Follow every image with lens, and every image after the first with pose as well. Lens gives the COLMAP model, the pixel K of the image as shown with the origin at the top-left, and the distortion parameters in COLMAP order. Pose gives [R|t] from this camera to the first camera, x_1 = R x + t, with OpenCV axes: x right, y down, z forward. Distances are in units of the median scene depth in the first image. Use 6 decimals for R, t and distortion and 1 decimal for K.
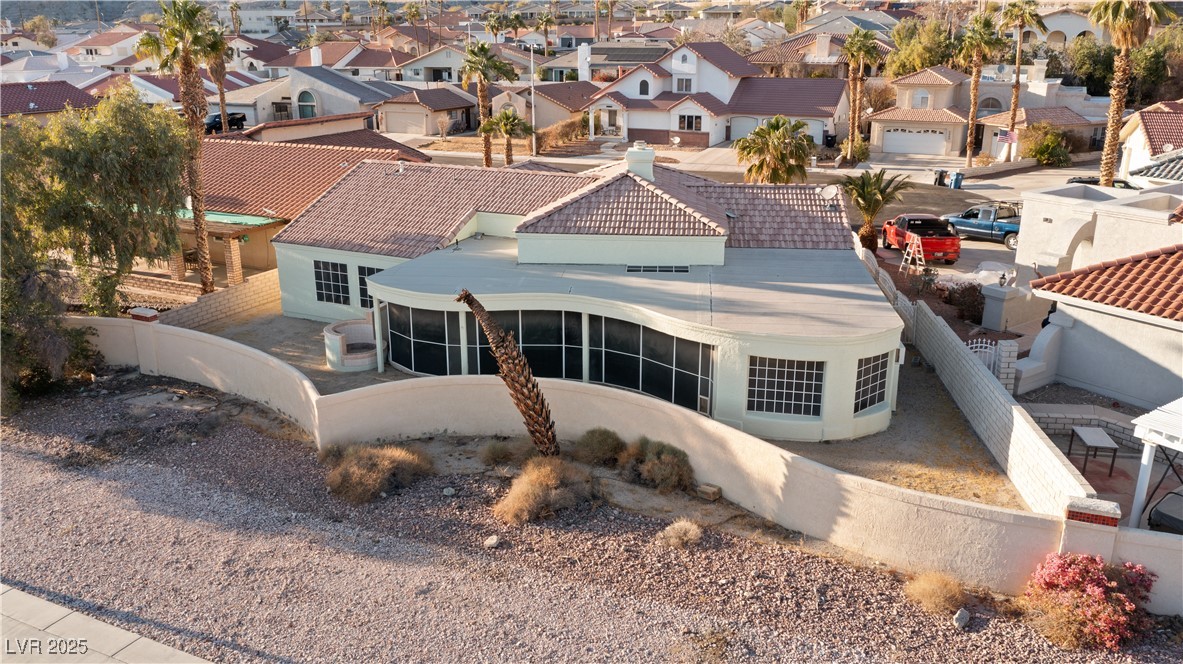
lens RADIAL K [[935.2, 0, 591.5], [0, 935.2, 332.0], [0, 0, 1]] dist [-0.017172, 0.006032]
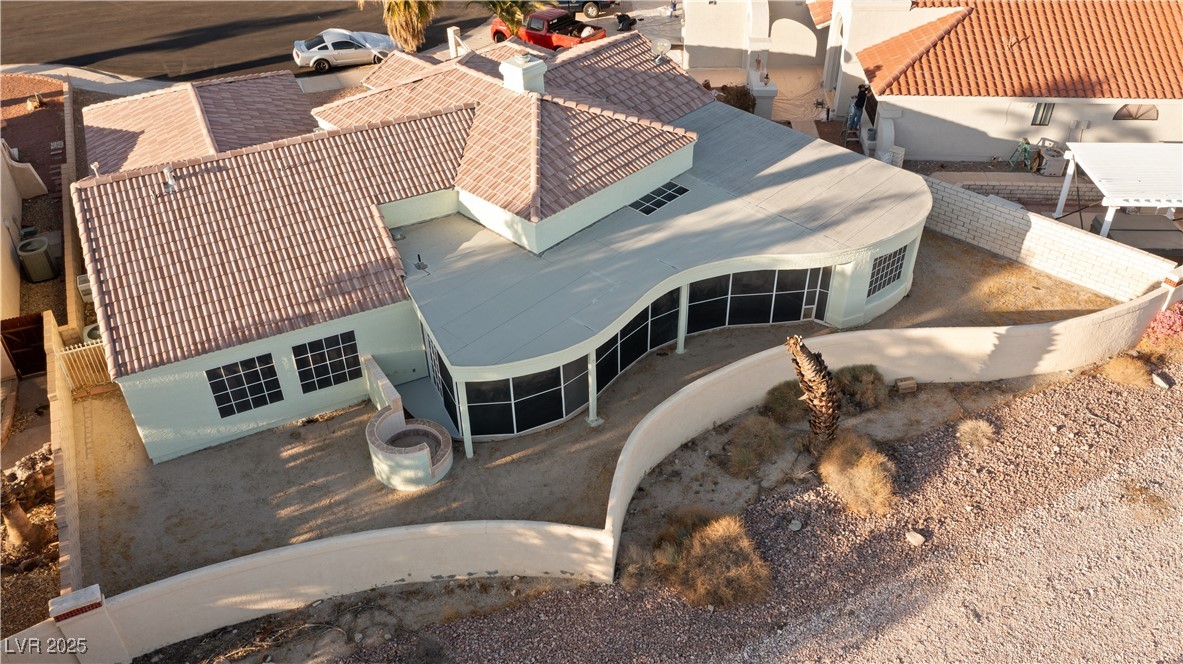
lens RADIAL K [[935.2, 0, 591.5], [0, 935.2, 332.0], [0, 0, 1]] dist [-0.017172, 0.006032]
pose [[0.612885, -0.480831, 0.627035, -0.595198], [0.252214, 0.871075, 0.421447, -0.347269], [-0.748839, -0.100151, 0.655141, 0.414842]]
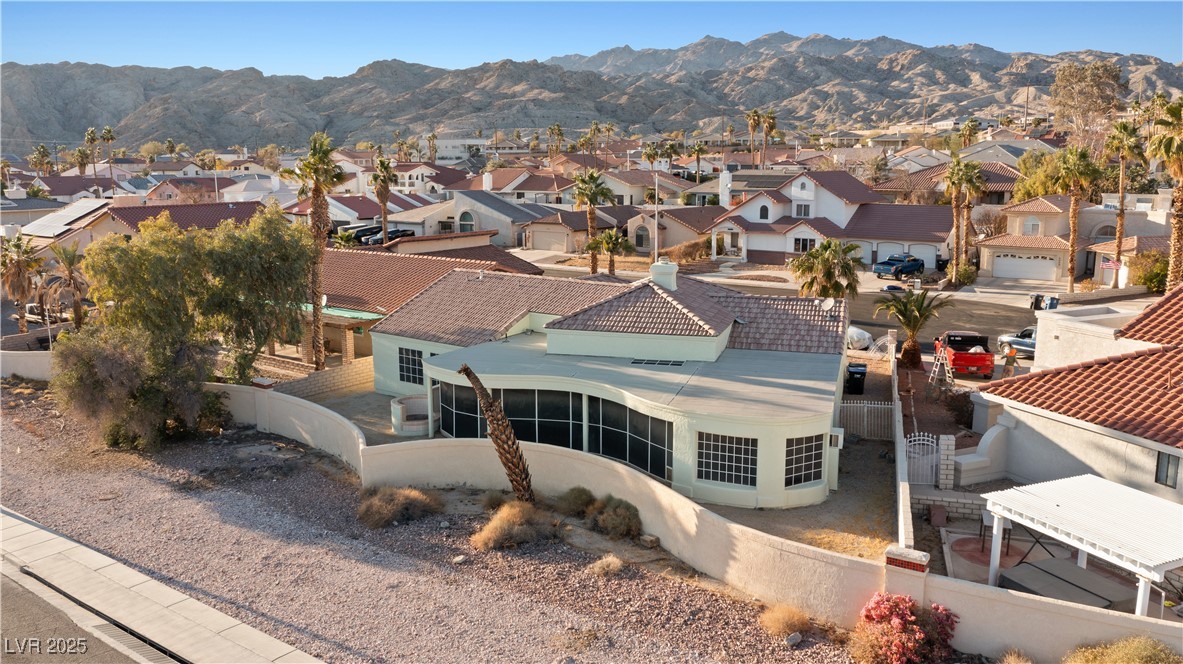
lens RADIAL K [[935.2, 0, 591.5], [0, 935.2, 332.0], [0, 0, 1]] dist [-0.017172, 0.006032]
pose [[0.981176, 0.035038, -0.189911, 0.204998], [-0.058758, 0.990942, -0.120751, 0.040979], [0.183960, 0.129637, 0.974347, -0.168298]]
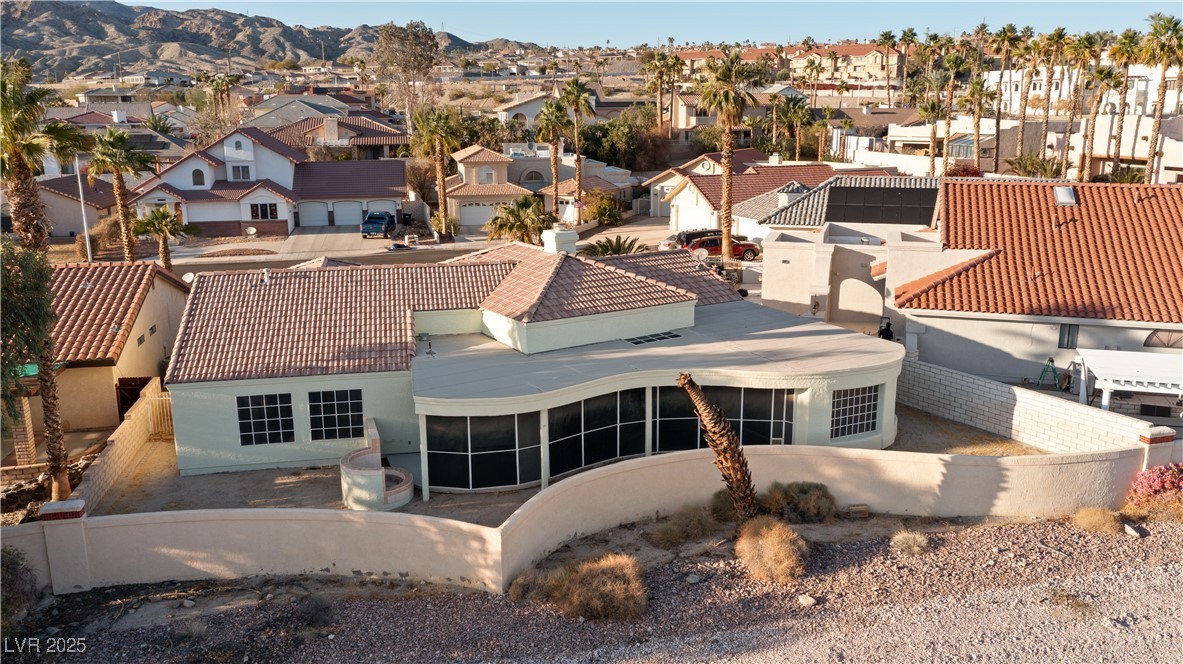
lens RADIAL K [[935.2, 0, 591.5], [0, 935.2, 332.0], [0, 0, 1]] dist [-0.017172, 0.006032]
pose [[0.790841, -0.142781, 0.595134, -0.594053], [0.191108, 0.981395, -0.018502, -0.065496], [-0.581420, 0.128367, 0.803413, 0.180710]]
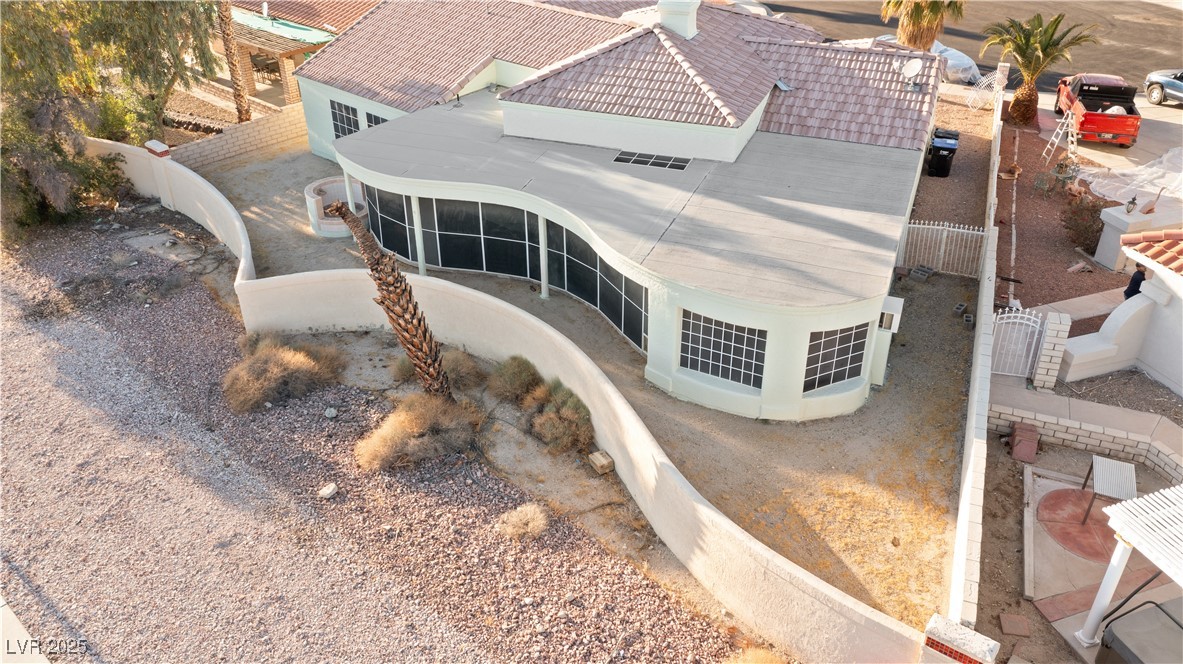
lens RADIAL K [[935.2, 0, 591.5], [0, 935.2, 332.0], [0, 0, 1]] dist [-0.017172, 0.006032]
pose [[0.961851, 0.139625, -0.235259, 0.228122], [-0.079149, 0.965201, 0.249244, -0.118676], [0.261873, -0.221116, 0.939431, 0.164575]]
